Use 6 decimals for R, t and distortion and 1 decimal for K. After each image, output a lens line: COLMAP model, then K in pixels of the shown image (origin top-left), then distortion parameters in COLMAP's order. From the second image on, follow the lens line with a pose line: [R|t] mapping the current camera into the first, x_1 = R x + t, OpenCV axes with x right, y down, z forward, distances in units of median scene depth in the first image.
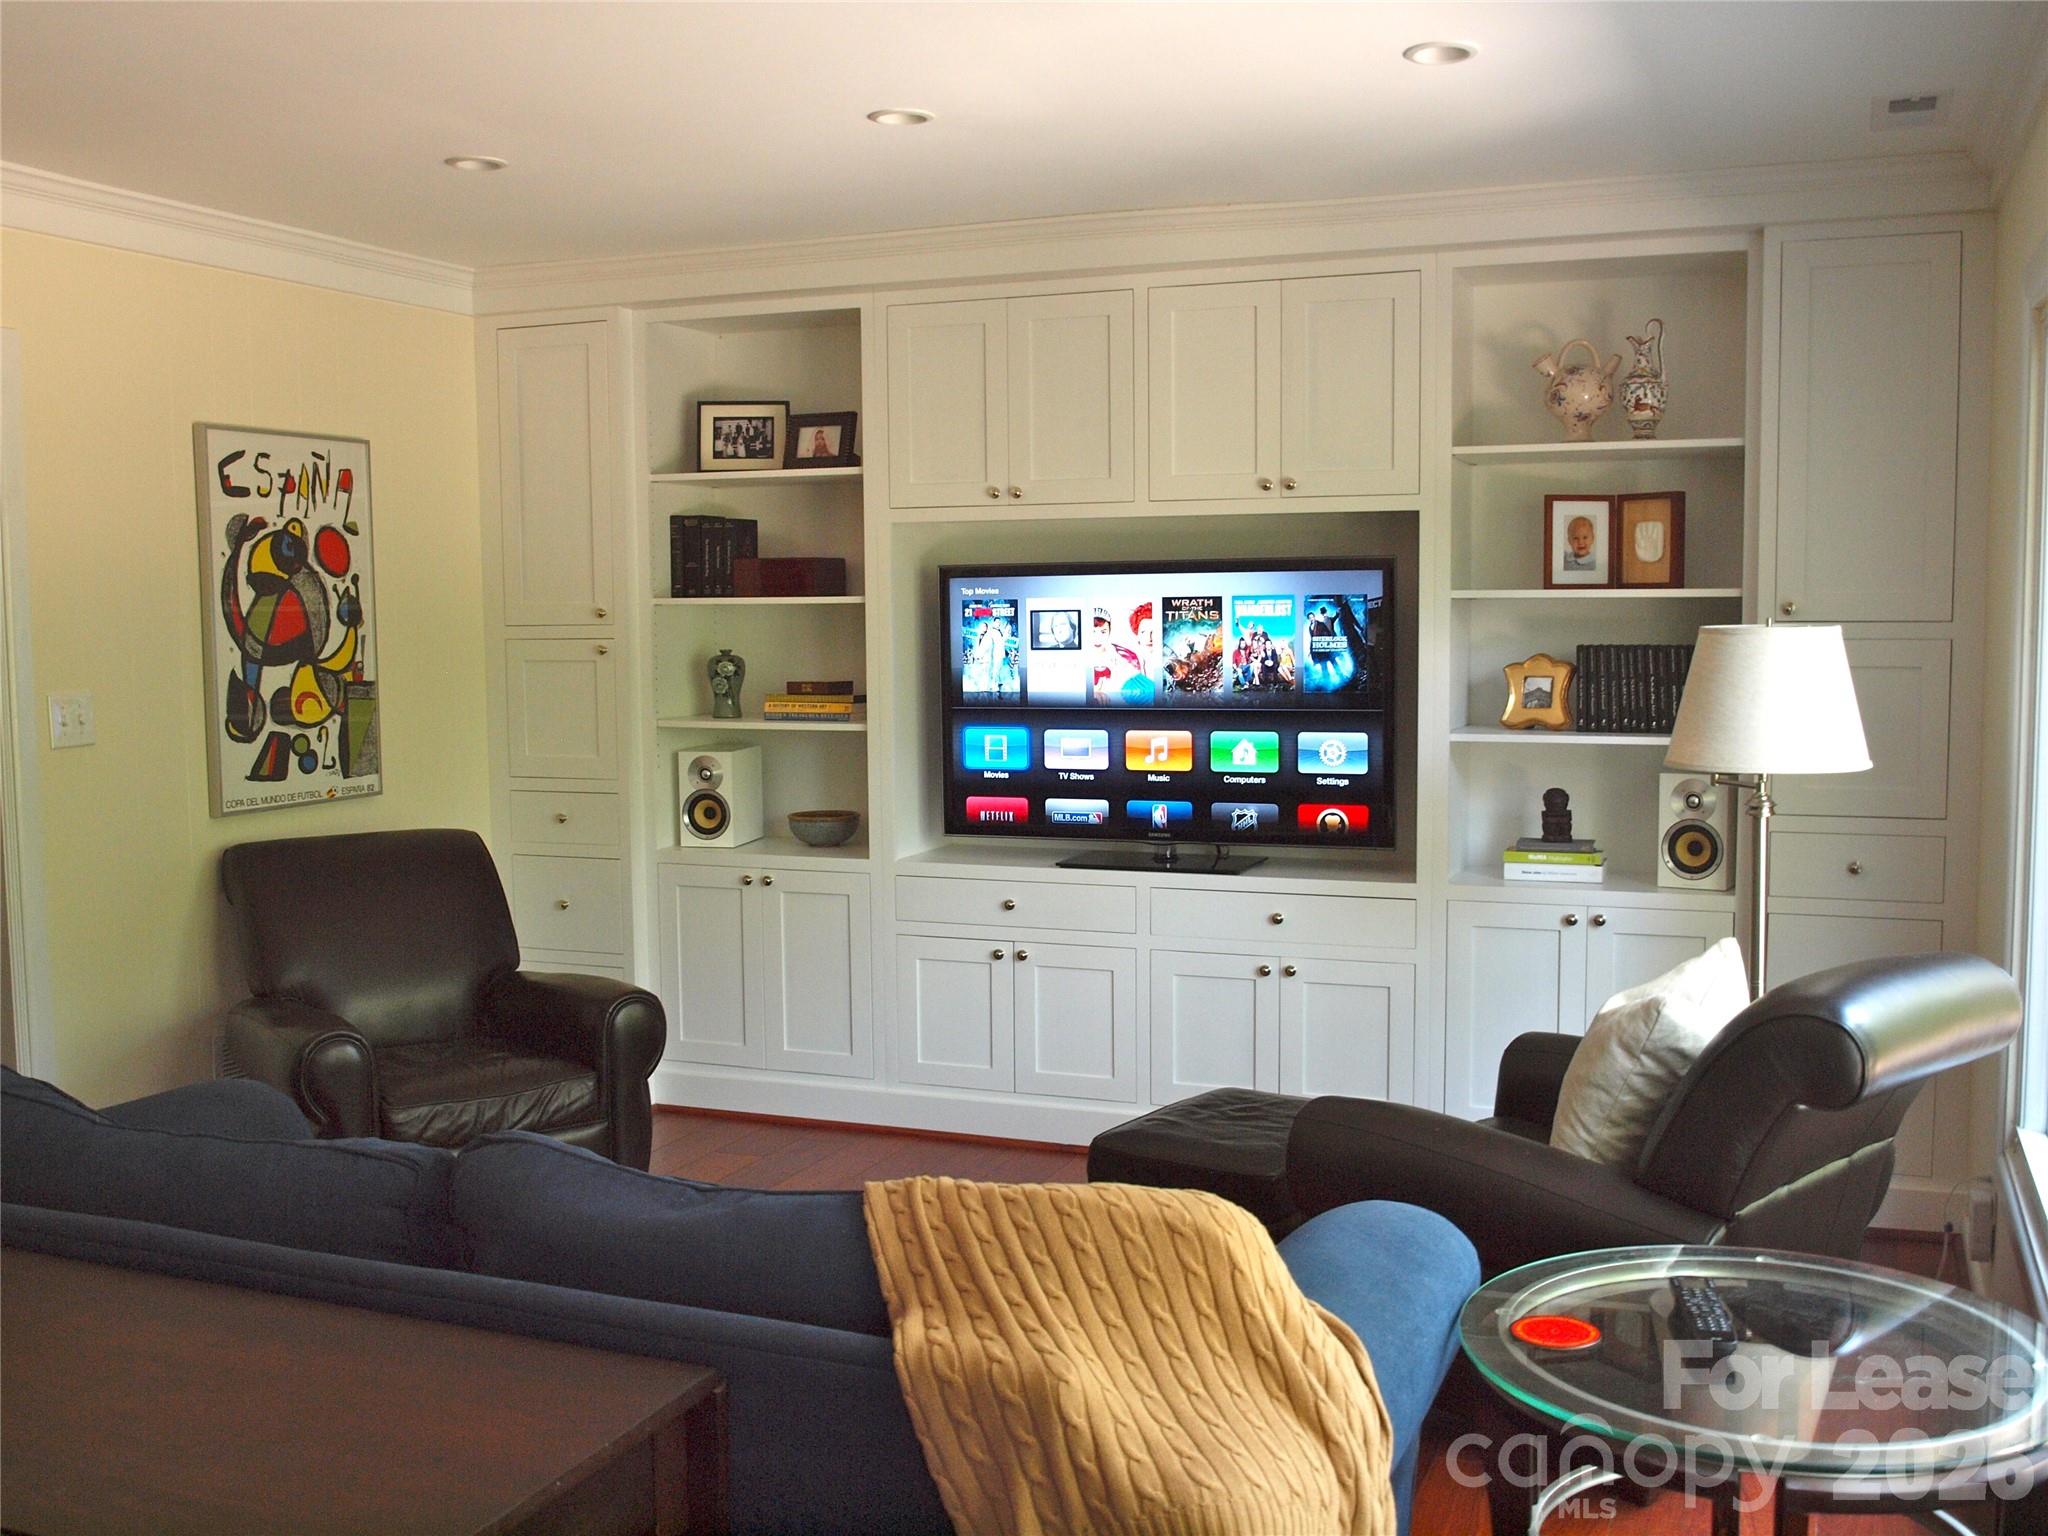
lens RADIAL K [[1982.5, 0, 1026.4], [0, 1982.5, 763.8], [0, 0, 1]] dist [-0.013554, 0.000000]
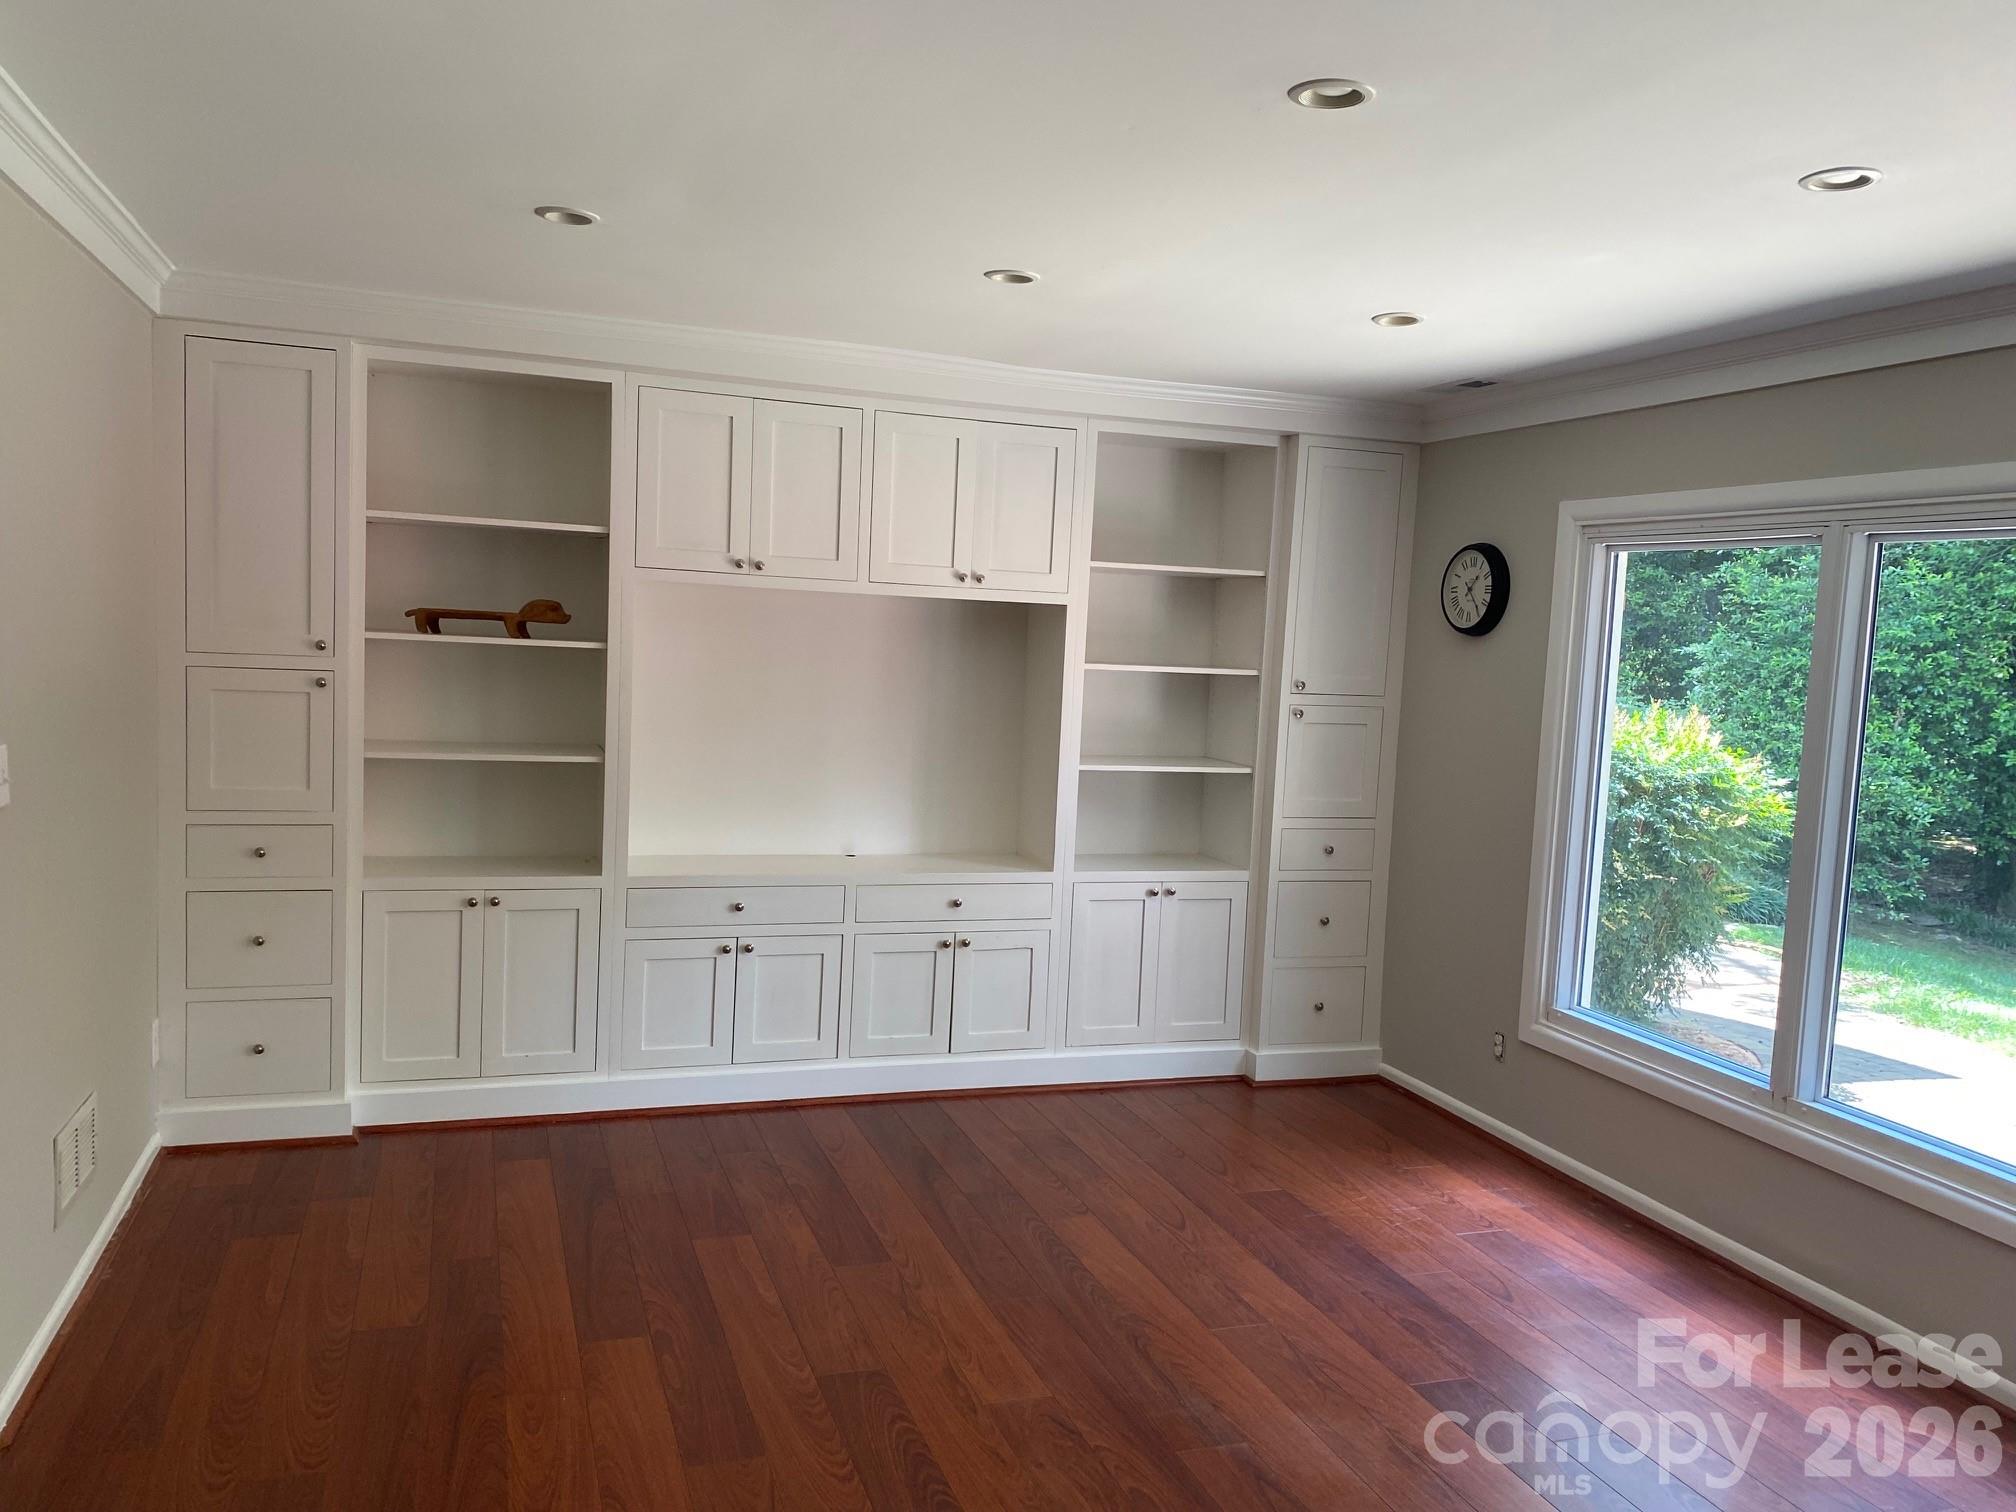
lens RADIAL K [[1543.9, 0, 1010.8], [0, 1543.9, 759.5], [0, 0, 1]] dist [0.039437, -0.027135]
pose [[0.748973, -0.003167, 0.662593, -0.504029], [0.008494, 0.999952, -0.004822, -0.012201], [-0.662546, 0.009239, 0.748964, 0.190303]]
